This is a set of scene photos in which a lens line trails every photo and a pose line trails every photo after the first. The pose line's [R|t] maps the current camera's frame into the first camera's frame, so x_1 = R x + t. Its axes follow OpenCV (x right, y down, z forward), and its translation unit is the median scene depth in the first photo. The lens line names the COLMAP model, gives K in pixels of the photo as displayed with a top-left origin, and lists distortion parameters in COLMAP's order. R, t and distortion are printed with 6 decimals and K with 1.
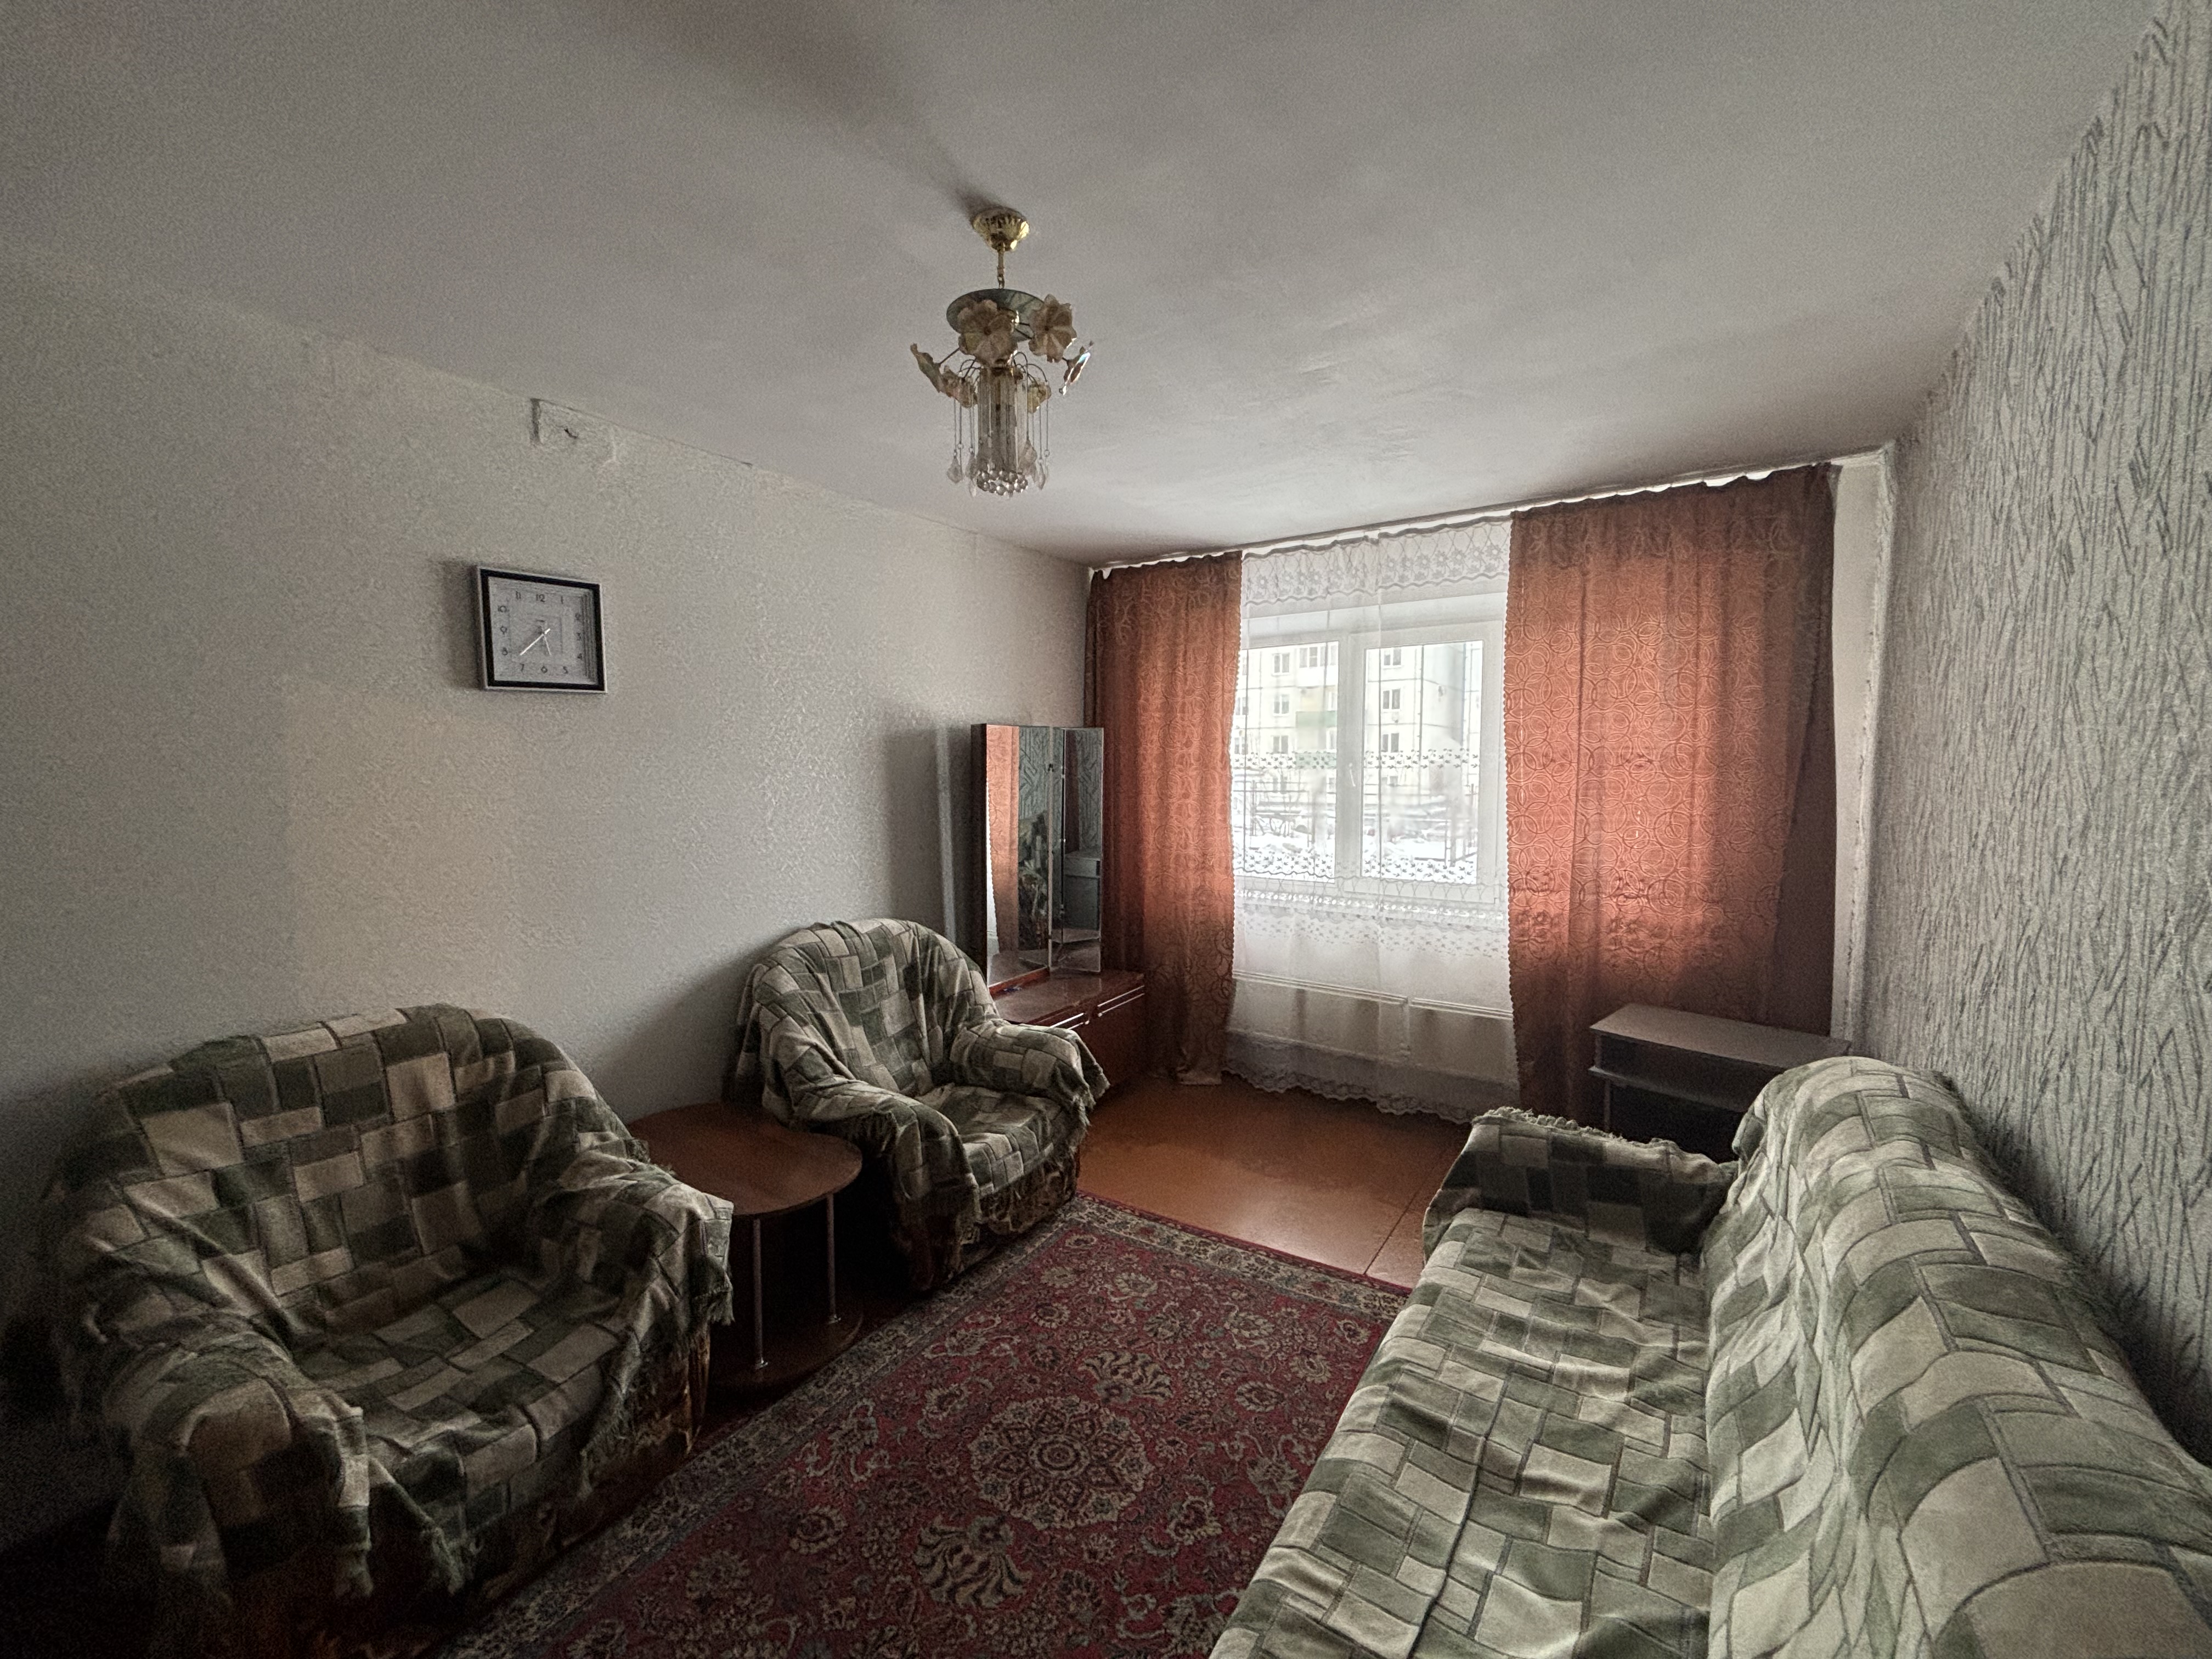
lens RADIAL K [[895.9, 0, 1108.1], [0, 895.9, 825.0], [0, 0, 1]] dist [0.000038, -0.000376]
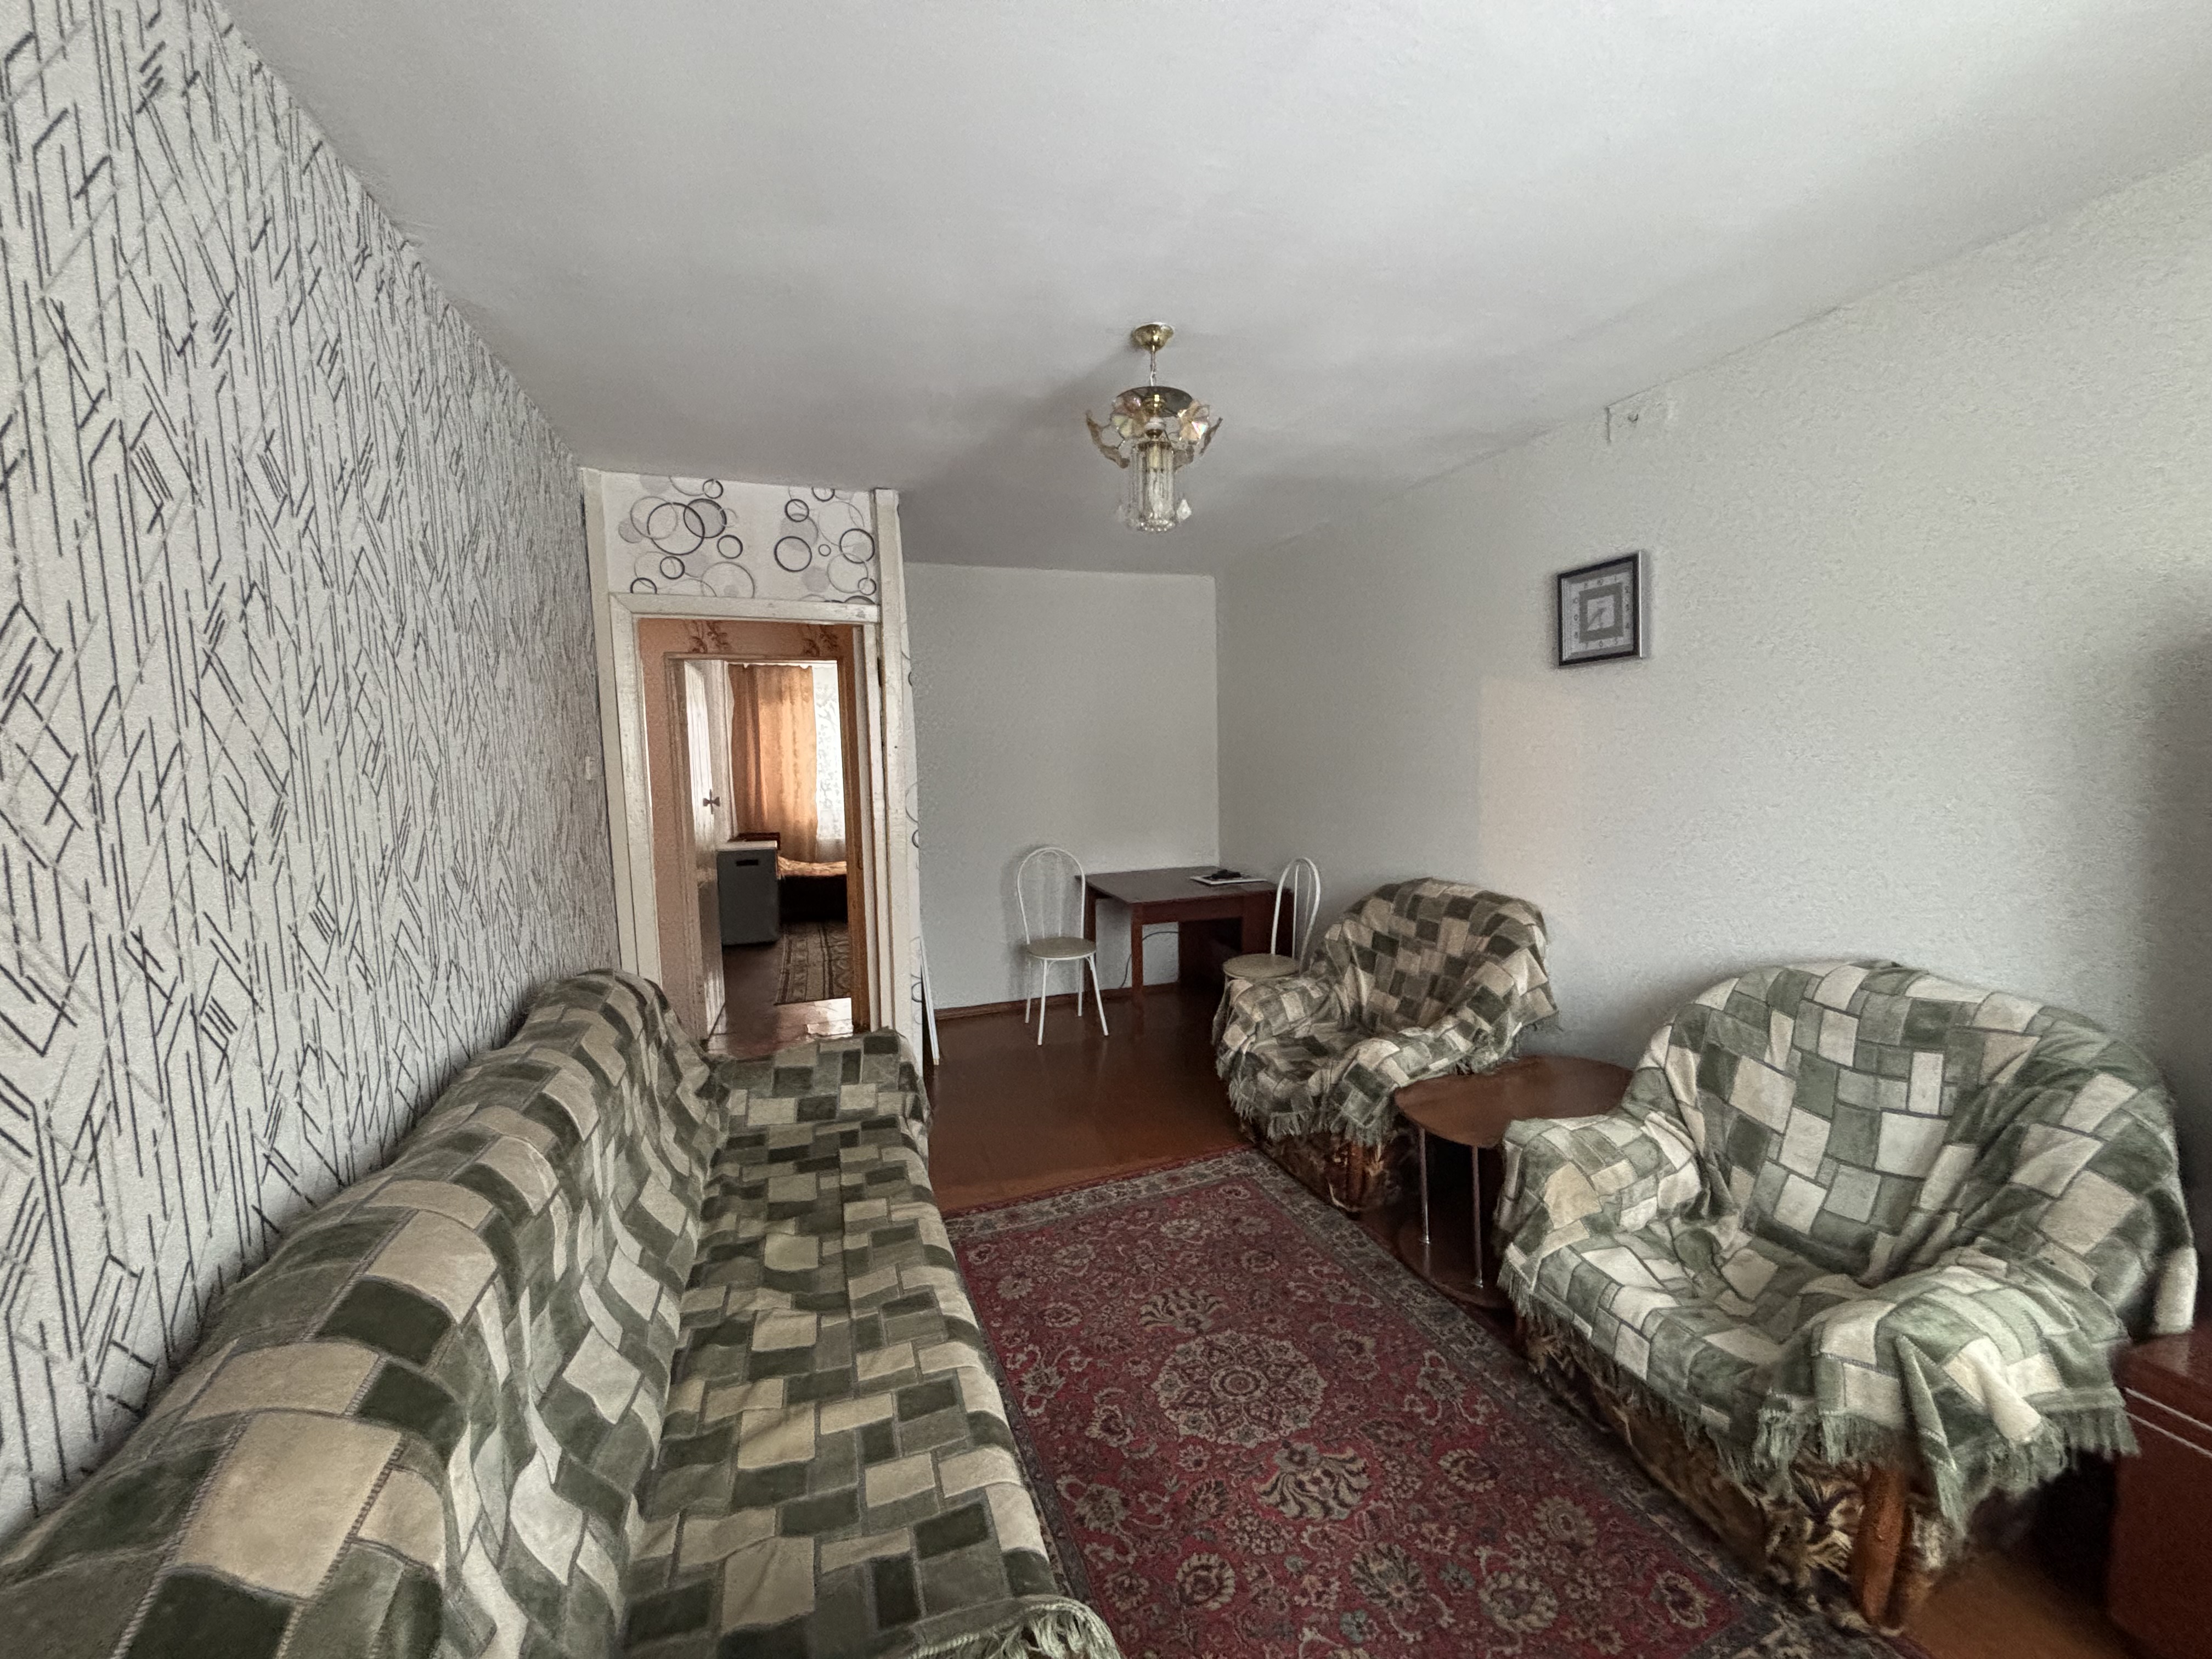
lens RADIAL K [[895.9, 0, 1108.1], [0, 895.9, 825.0], [0, 0, 1]] dist [0.000038, -0.000376]
pose [[-0.598329, 0.088812, -0.796313, 0.877191], [-0.033320, 0.990220, 0.135474, -0.099335], [0.800558, 0.107591, -0.589518, 1.516269]]
